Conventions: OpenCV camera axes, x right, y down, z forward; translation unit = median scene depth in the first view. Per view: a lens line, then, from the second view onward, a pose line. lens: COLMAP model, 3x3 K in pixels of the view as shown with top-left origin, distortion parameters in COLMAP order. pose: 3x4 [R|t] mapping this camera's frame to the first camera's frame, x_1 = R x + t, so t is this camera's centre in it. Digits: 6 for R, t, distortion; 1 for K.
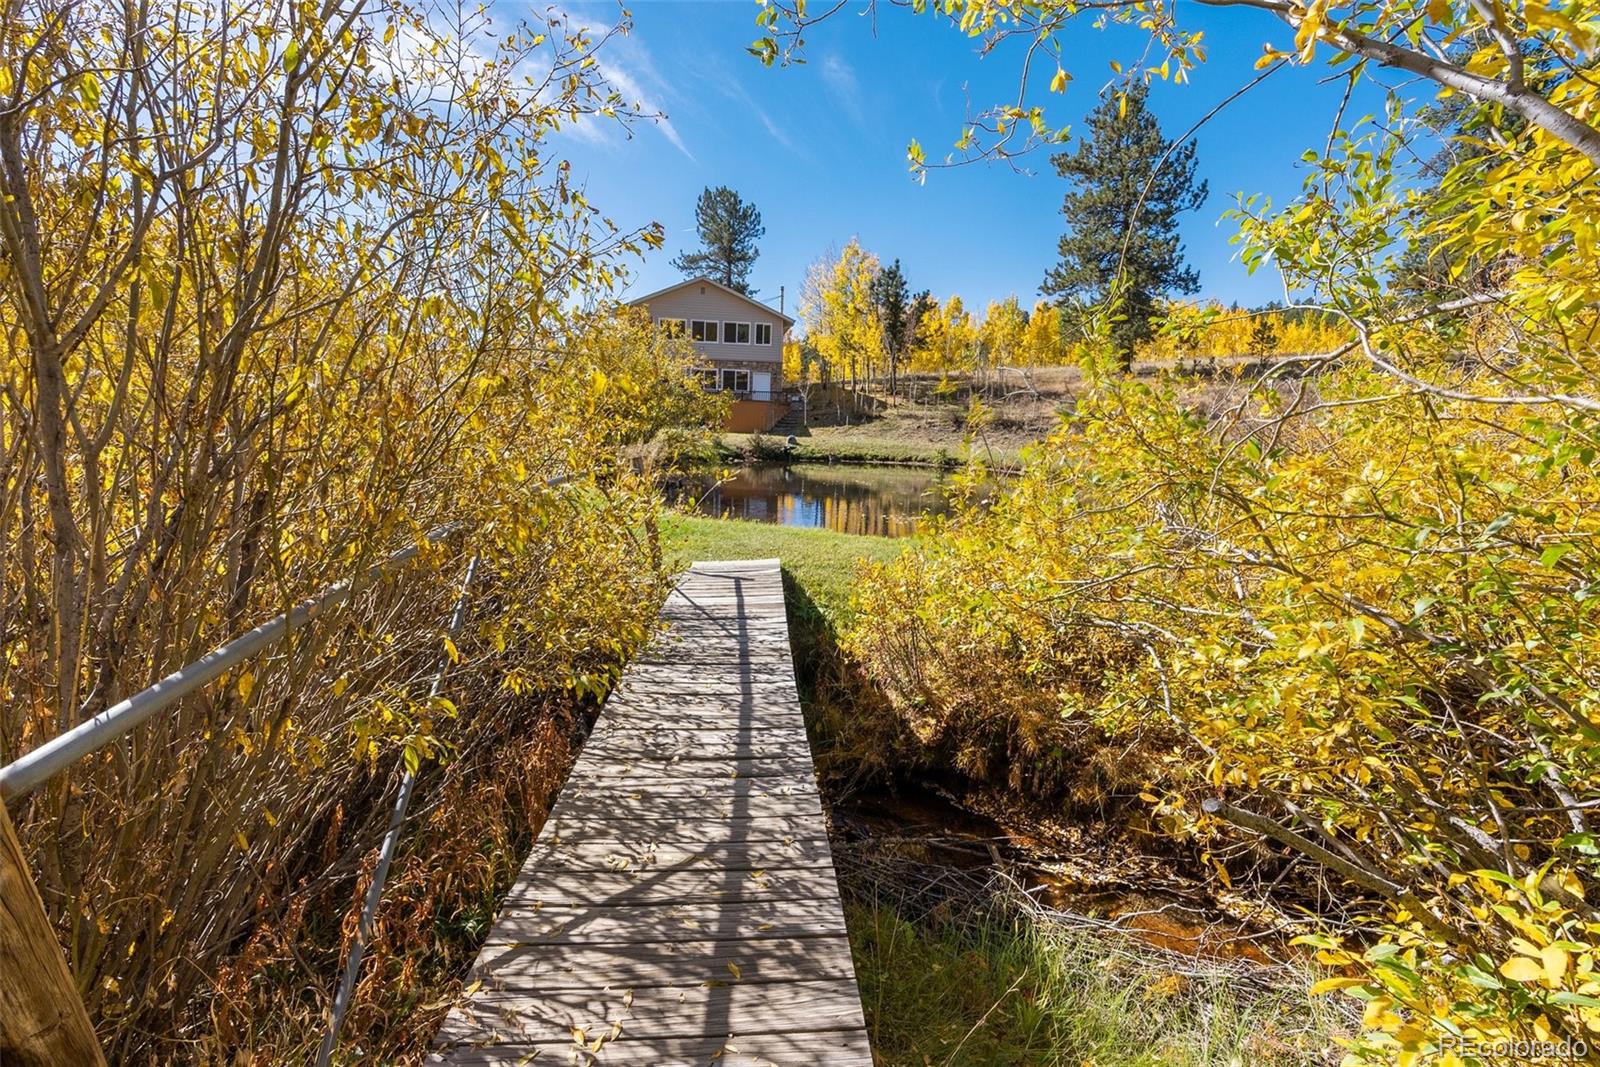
lens RADIAL K [[737.7, 0, 800.0], [0, 737.7, 533.5], [0, 0, 1]] dist [-0.001221, 0.000372]
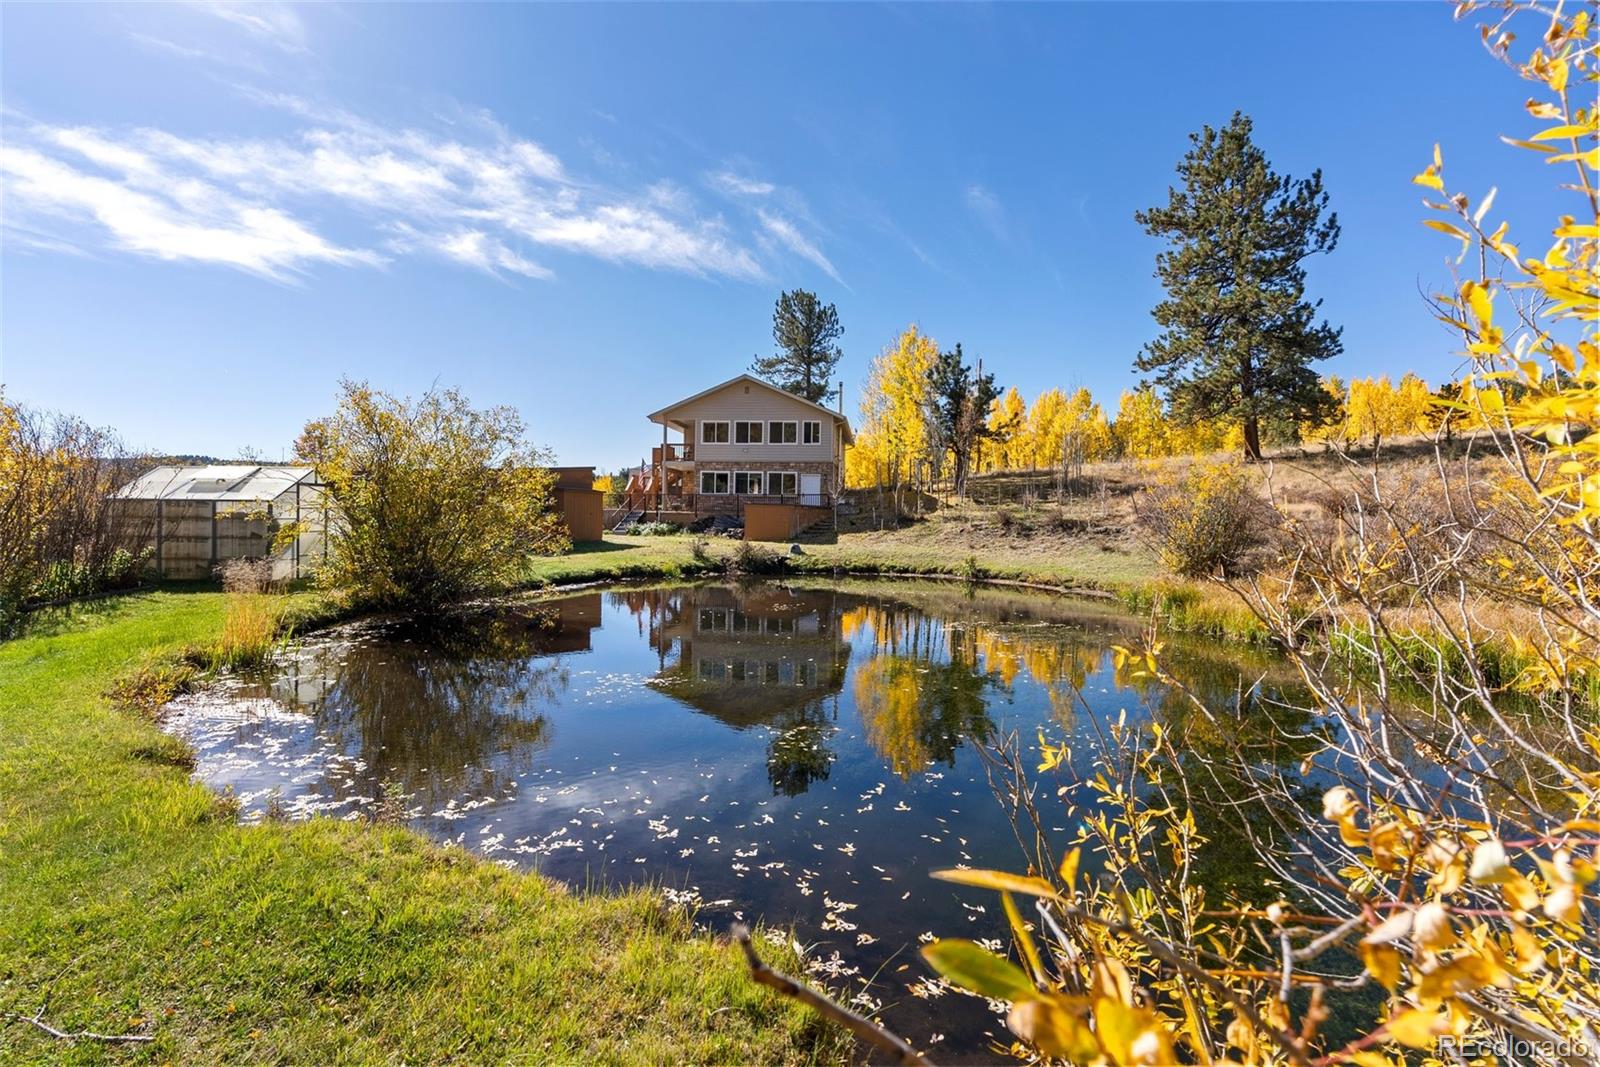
lens RADIAL K [[737.7, 0, 800.0], [0, 737.7, 533.5], [0, 0, 1]] dist [-0.001221, 0.000372]
pose [[0.975510, -0.014275, -0.219493, 0.141516], [-0.017363, 0.989781, -0.141536, -0.019095], [0.219270, 0.141881, 0.965293, 0.144421]]
